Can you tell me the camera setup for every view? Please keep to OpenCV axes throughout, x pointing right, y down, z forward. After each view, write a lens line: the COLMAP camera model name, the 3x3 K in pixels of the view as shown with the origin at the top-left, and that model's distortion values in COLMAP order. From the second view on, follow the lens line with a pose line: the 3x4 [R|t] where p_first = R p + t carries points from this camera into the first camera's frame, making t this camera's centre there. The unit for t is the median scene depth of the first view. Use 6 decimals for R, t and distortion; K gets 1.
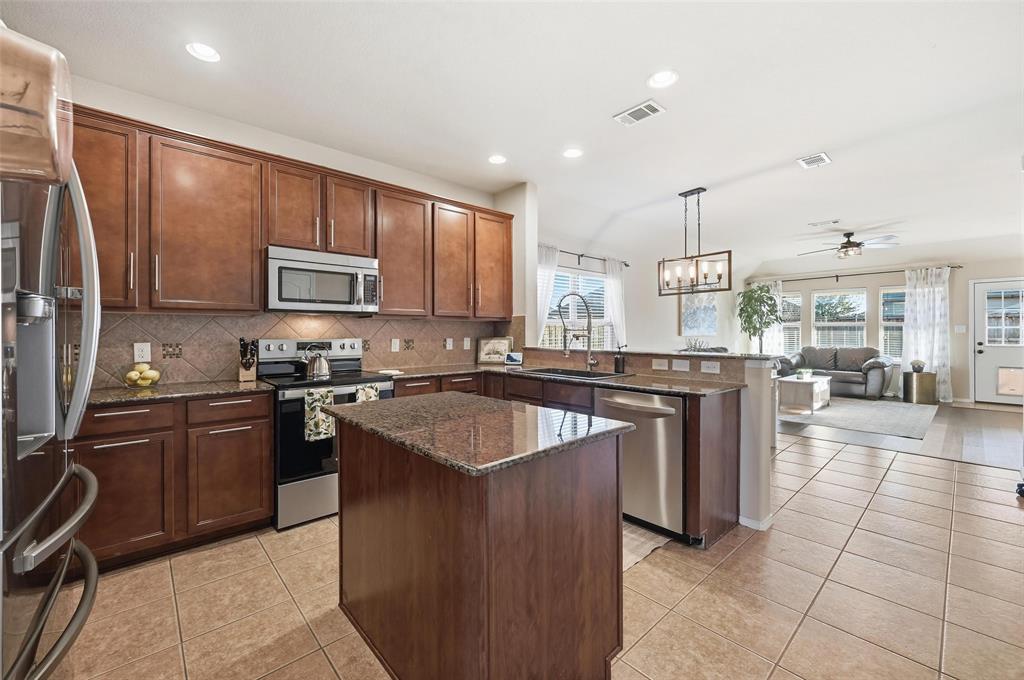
lens RADIAL K [[410.1, 0, 509.4], [0, 410.1, 334.3], [0, 0, 1]] dist [-0.001697, -0.000590]
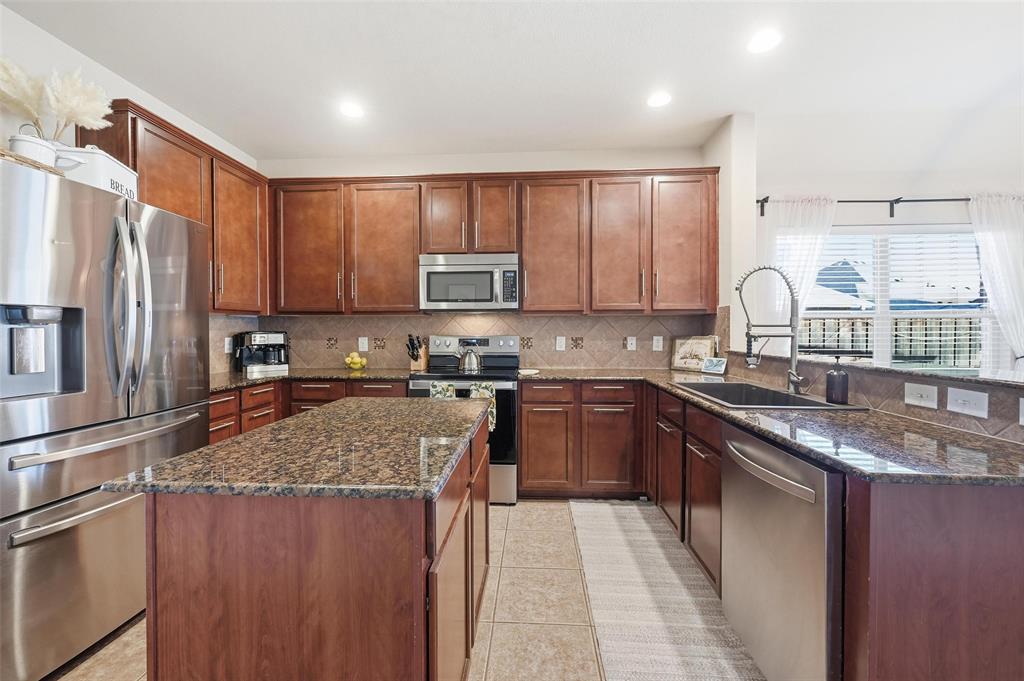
lens RADIAL K [[410.1, 0, 511.1], [0, 410.1, 334.2], [0, 0, 1]] dist [-0.001697, -0.000590]
pose [[0.702345, 0.005929, -0.711812, 0.268799], [-0.003769, 0.999982, 0.004610, 0.001425], [0.711827, -0.000555, 0.702355, 0.235103]]
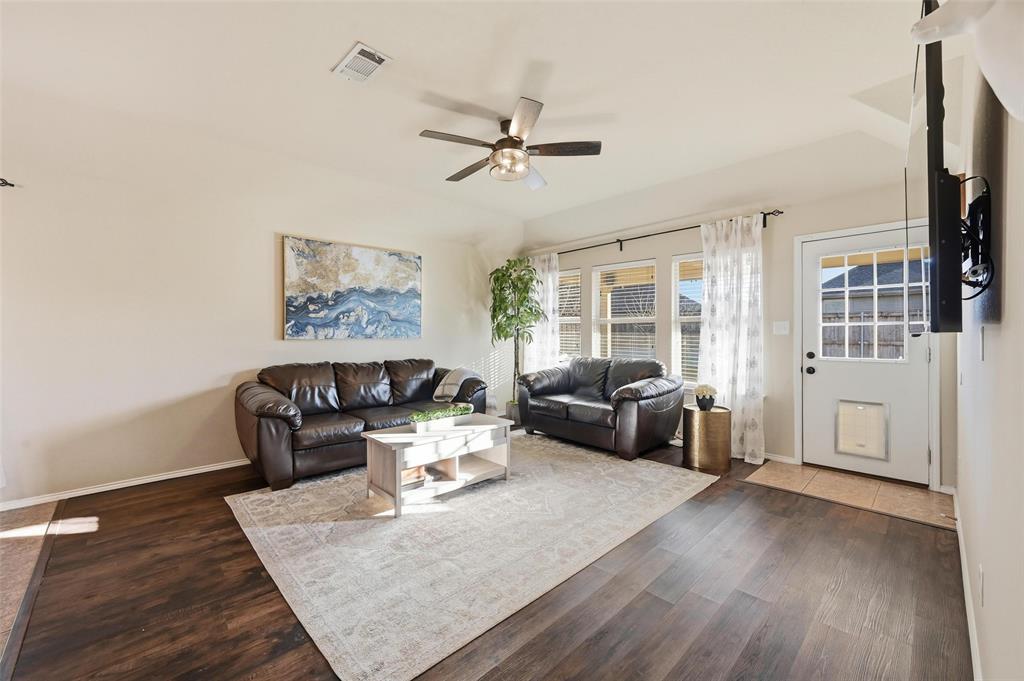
lens RADIAL K [[410.1, 0, 517.5], [0, 410.1, 336.5], [0, 0, 1]] dist [-0.001697, -0.000590]
pose [[0.998798, -0.000712, 0.049004, 1.219623], [0.000726, 1.000000, -0.000275, -0.002598], [-0.049004, 0.000310, 0.998799, 0.796567]]
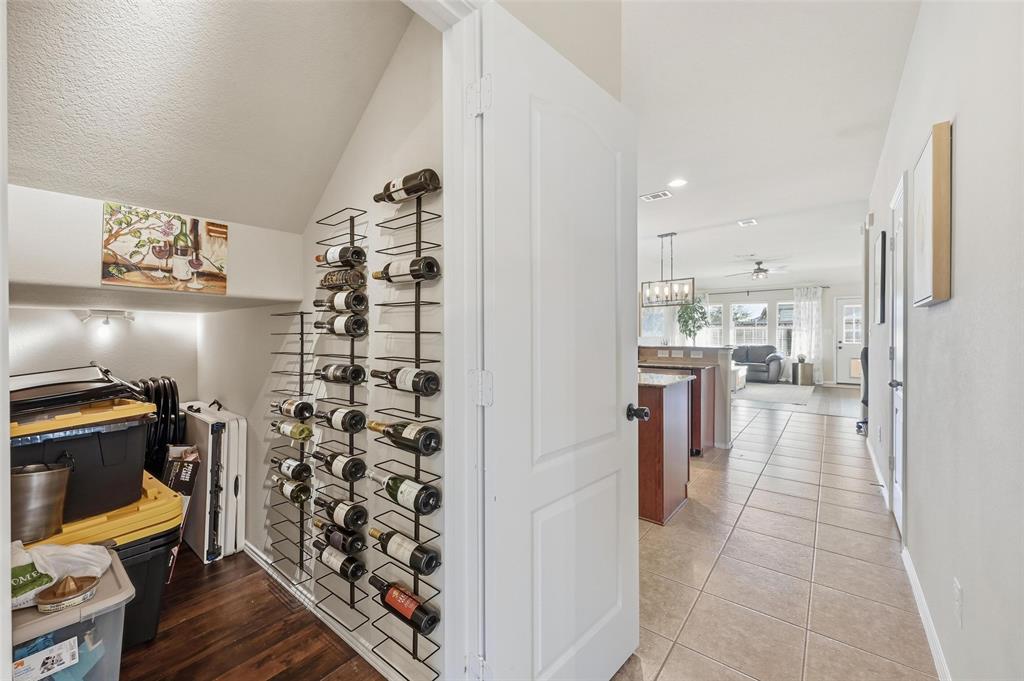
lens RADIAL K [[410.1, 0, 510.2], [0, 410.1, 339.3], [0, 0, 1]] dist [-0.001697, -0.000590]
pose [[0.984978, -0.002815, 0.172654, -0.347138], [0.001903, 0.999983, 0.005446, 0.006533], [-0.172667, -0.005036, 0.984967, -0.317902]]
